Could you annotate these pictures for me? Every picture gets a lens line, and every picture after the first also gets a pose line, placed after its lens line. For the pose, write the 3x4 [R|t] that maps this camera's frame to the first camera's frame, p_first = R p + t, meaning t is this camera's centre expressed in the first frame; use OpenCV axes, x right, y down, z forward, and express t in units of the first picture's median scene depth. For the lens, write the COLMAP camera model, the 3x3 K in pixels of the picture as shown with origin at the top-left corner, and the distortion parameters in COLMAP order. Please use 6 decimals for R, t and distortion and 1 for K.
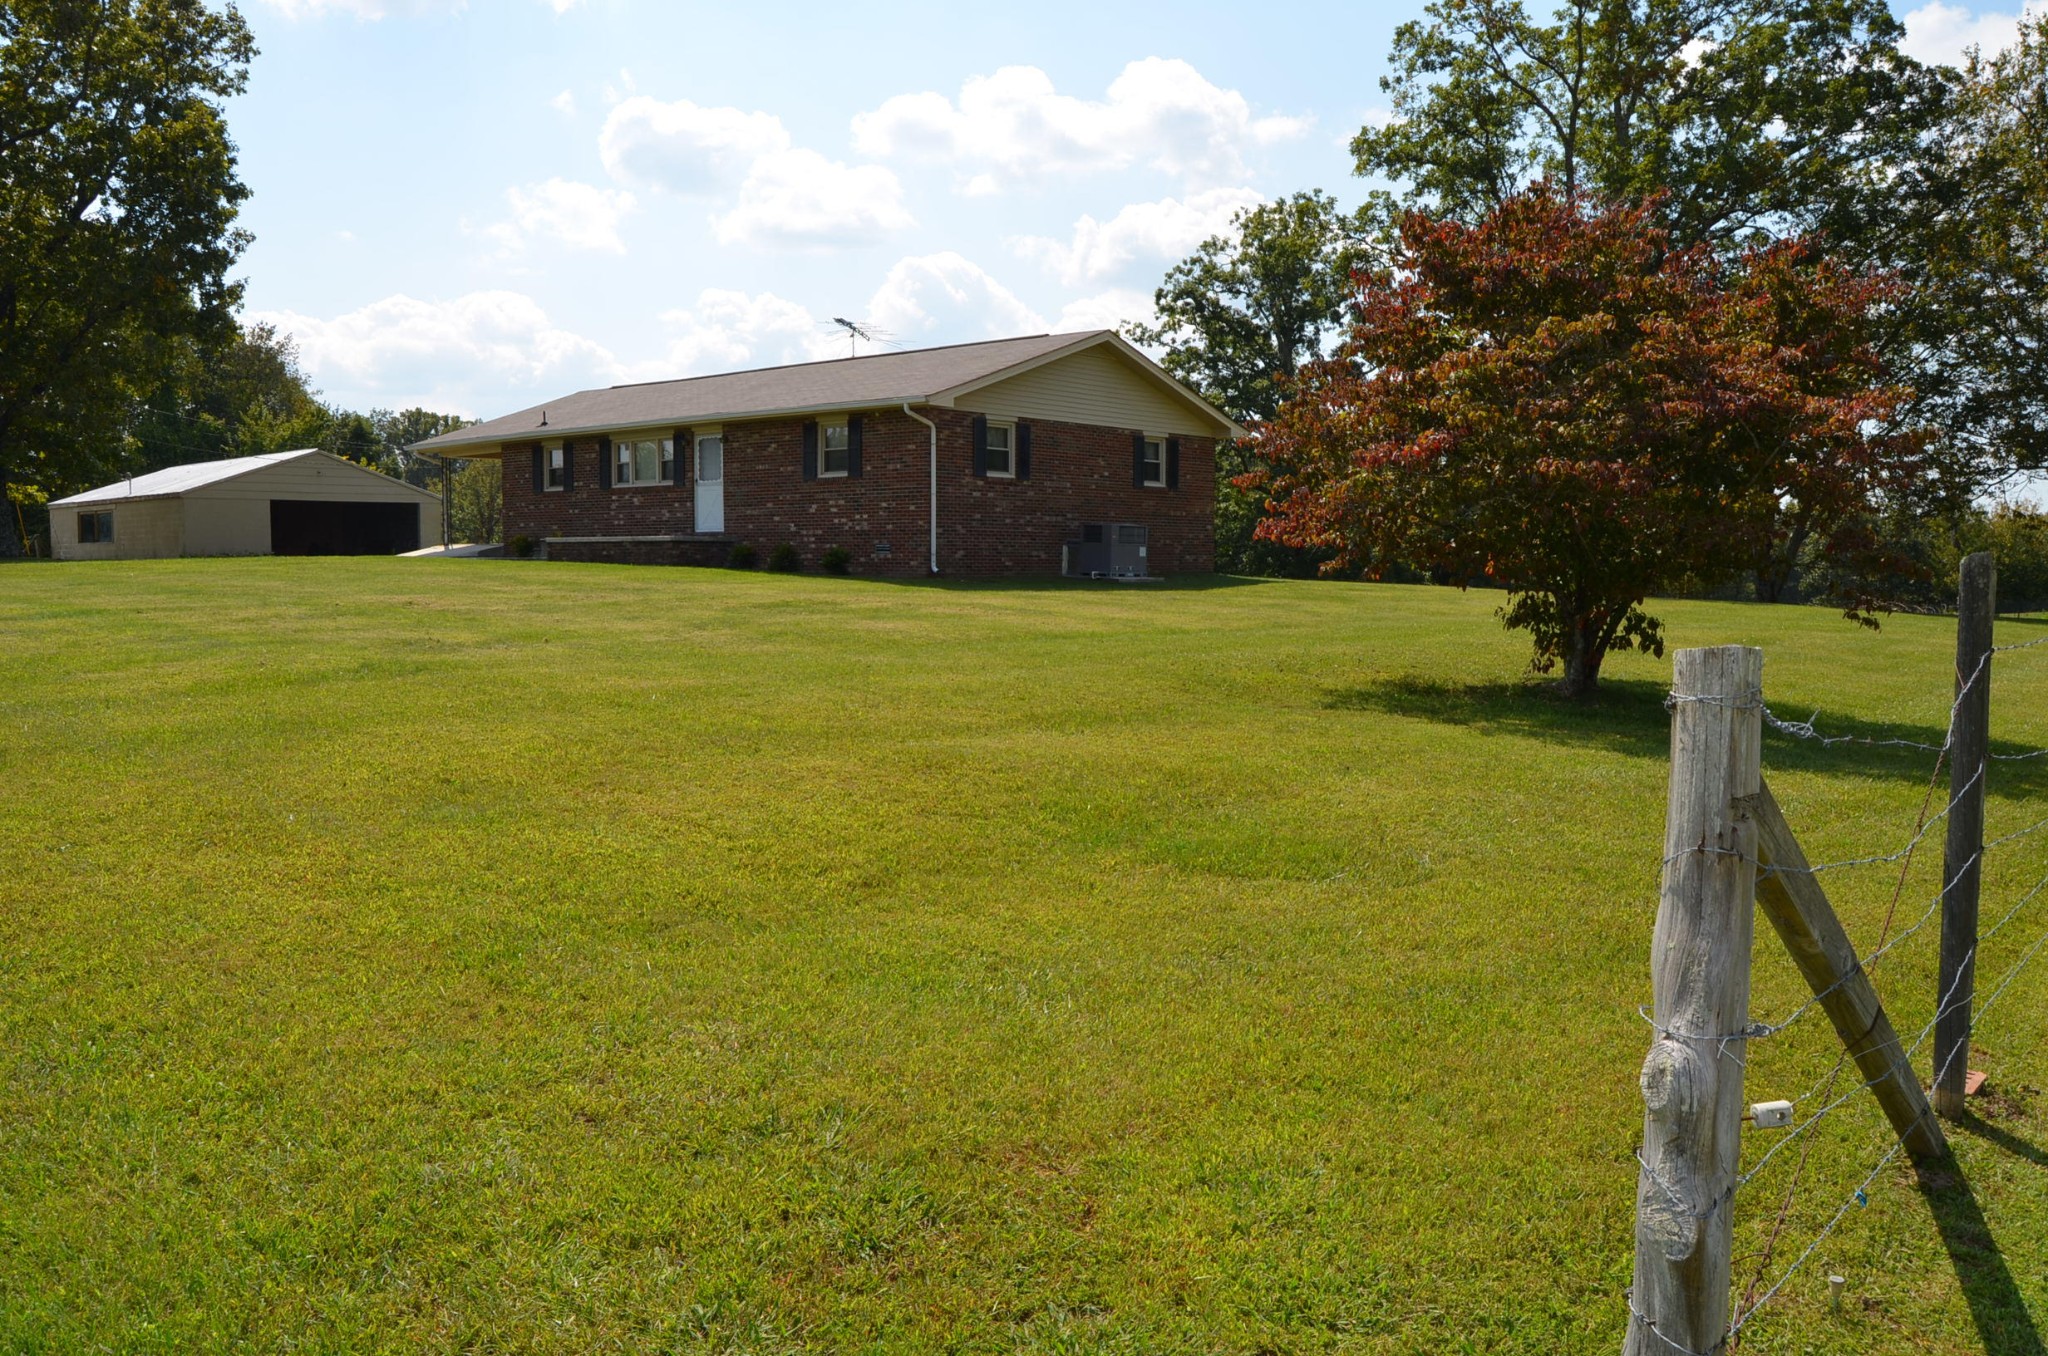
lens RADIAL K [[1602.1, 0, 1029.3], [0, 1602.1, 685.6], [0, 0, 1]] dist [-0.096032, 0.038626]
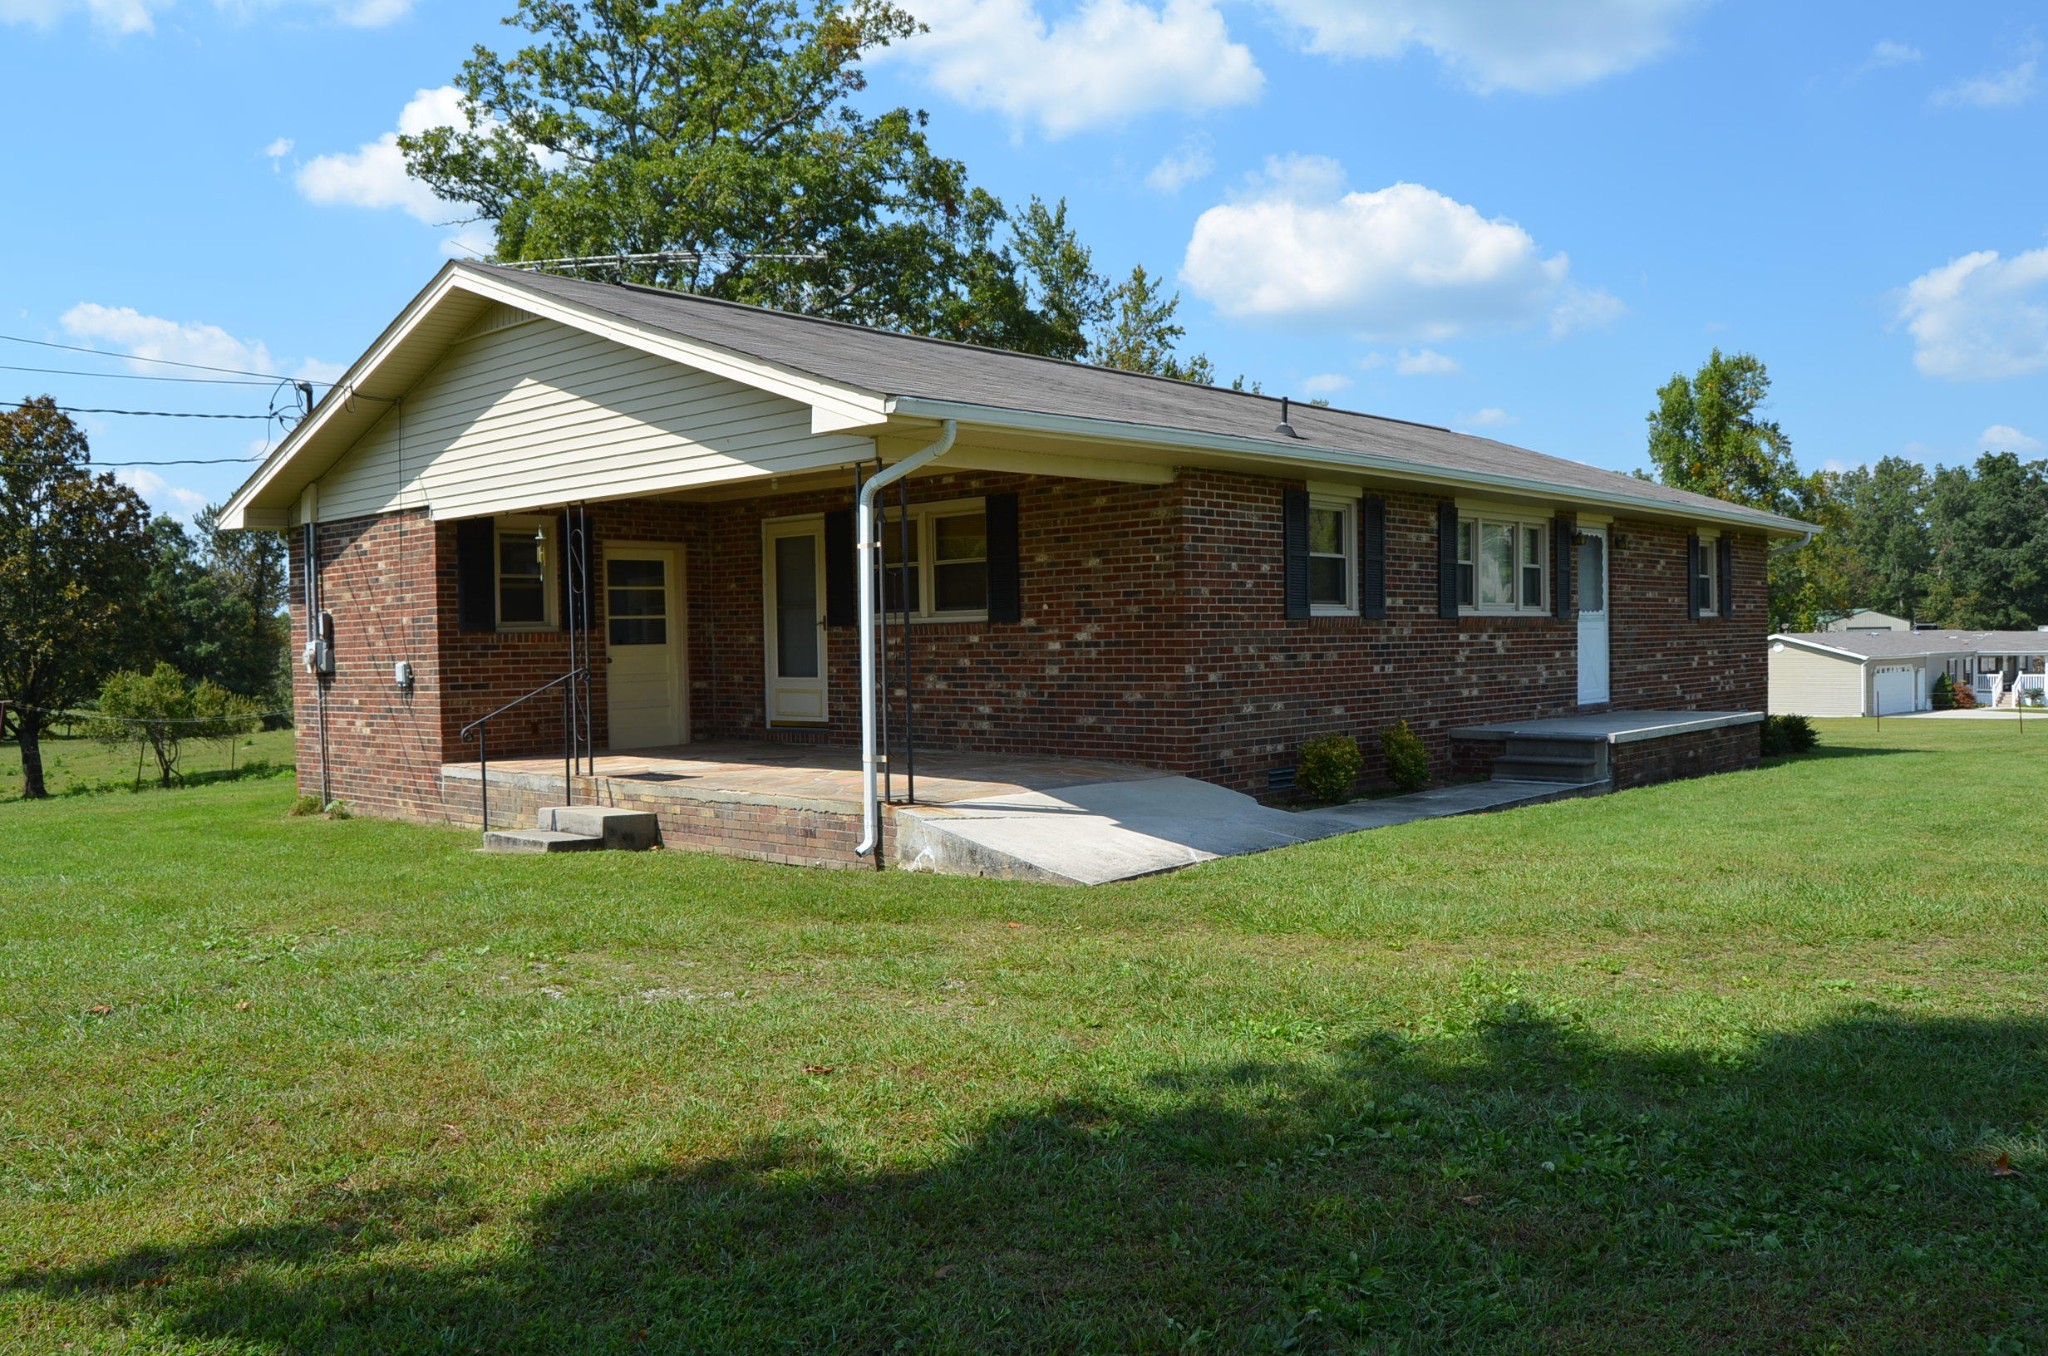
lens RADIAL K [[1586.3, 0, 1016.4], [0, 1586.3, 707.8], [0, 0, 1]] dist [-0.087556, 0.009071]
pose [[0.045202, -0.044229, 0.997998, -0.792004], [0.099354, 0.994265, 0.039564, -0.143205], [-0.994025, 0.097367, 0.049337, 1.230649]]
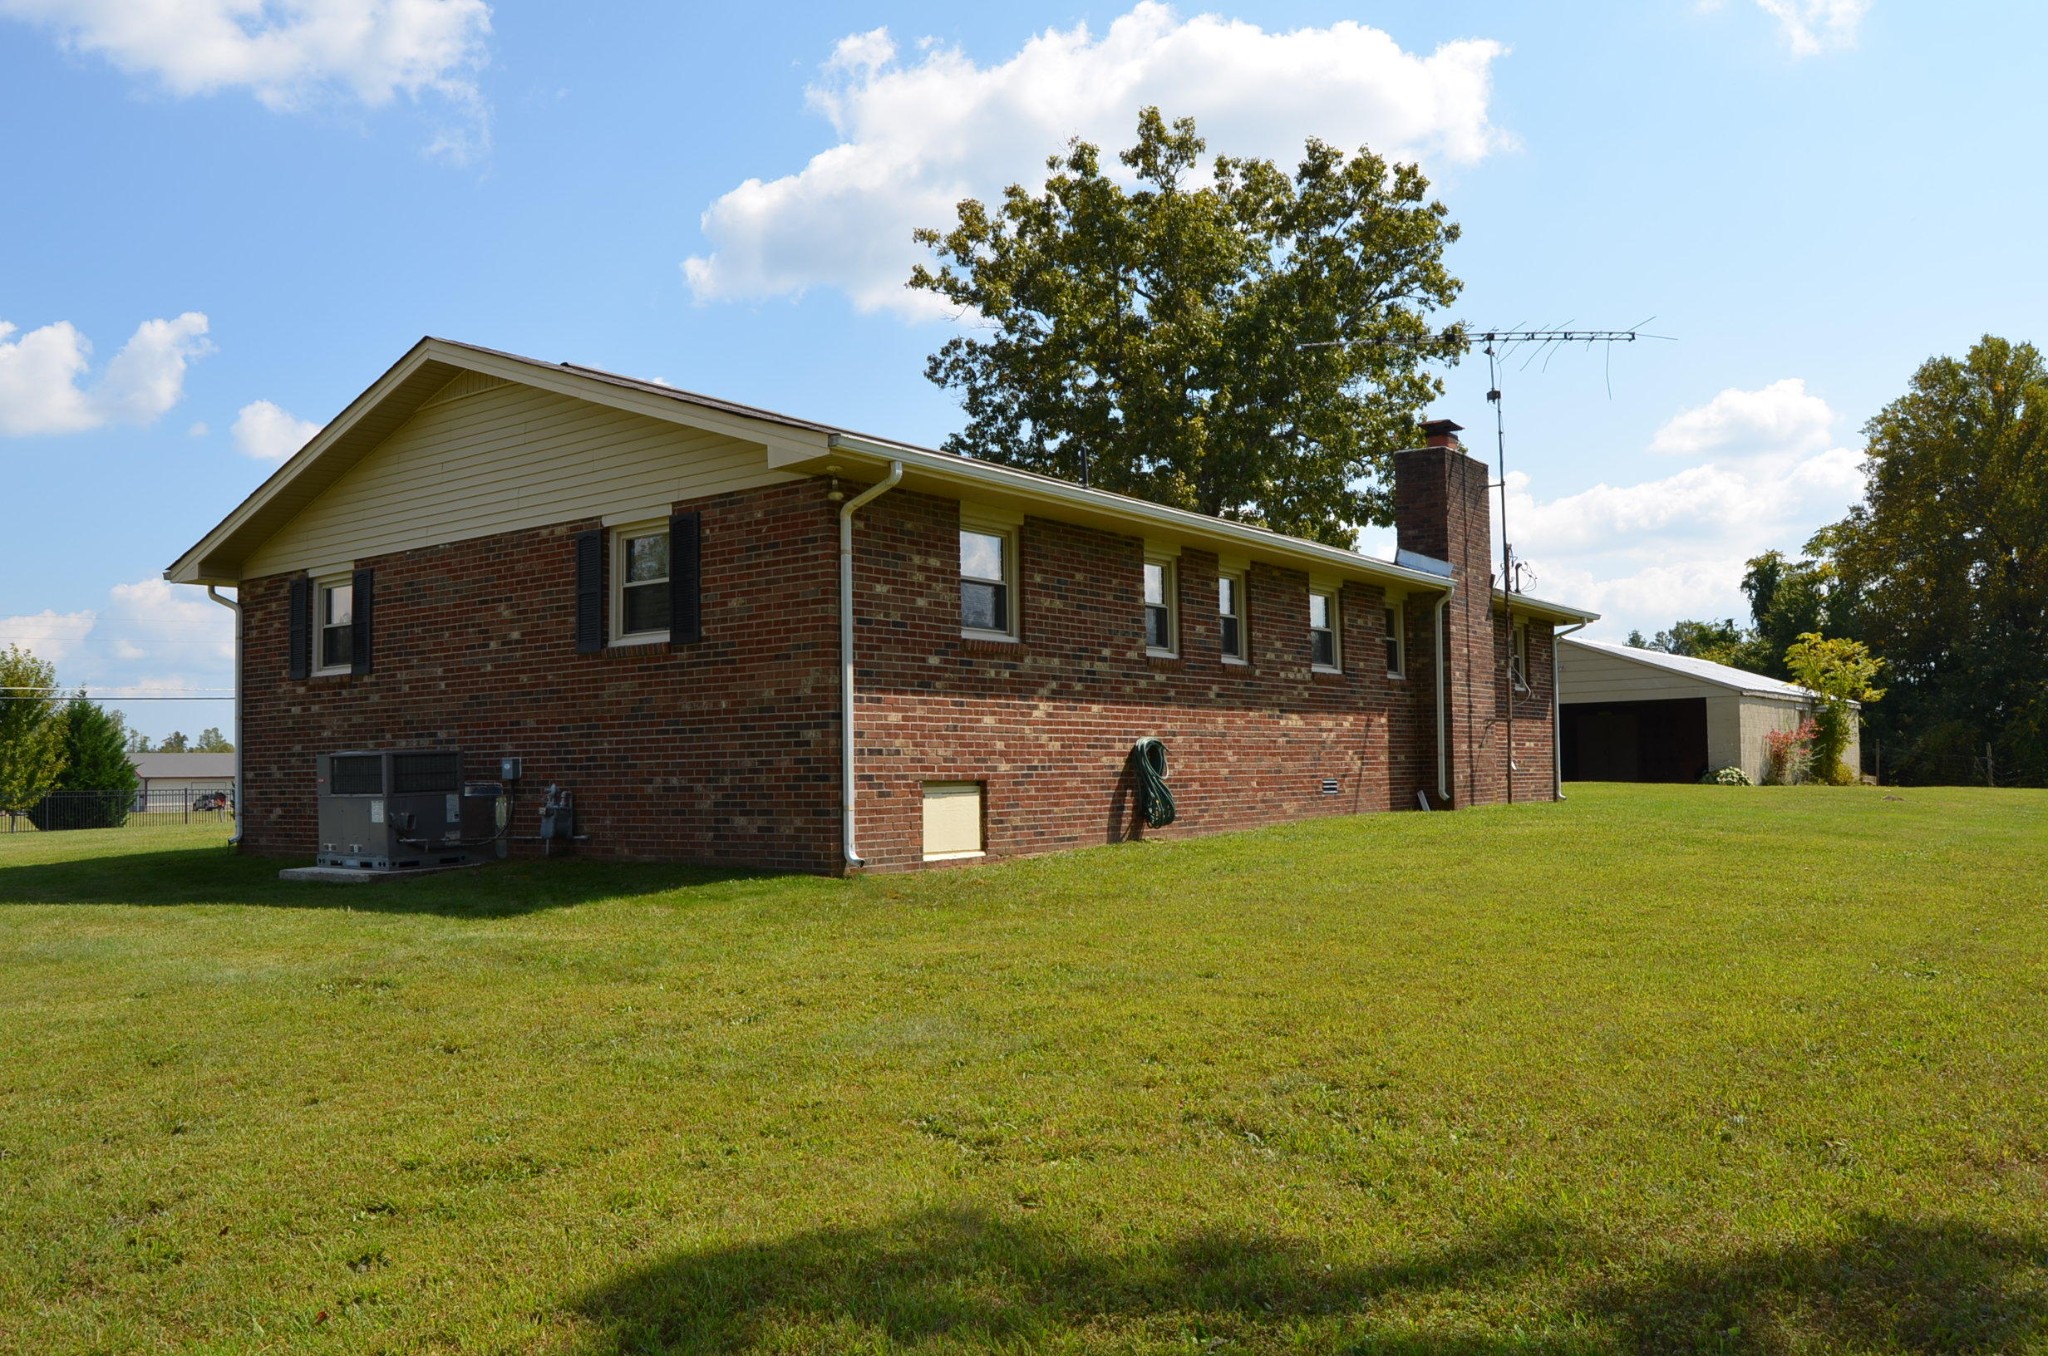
lens RADIAL K [[1602.1, 0, 1029.3], [0, 1602.1, 685.6], [0, 0, 1]] dist [-0.096032, 0.038626]
pose [[0.066666, -0.059273, -0.996013, 0.524459], [-0.060326, 0.996168, -0.063320, -0.103256], [0.995950, 0.064307, 0.062835, 1.167517]]
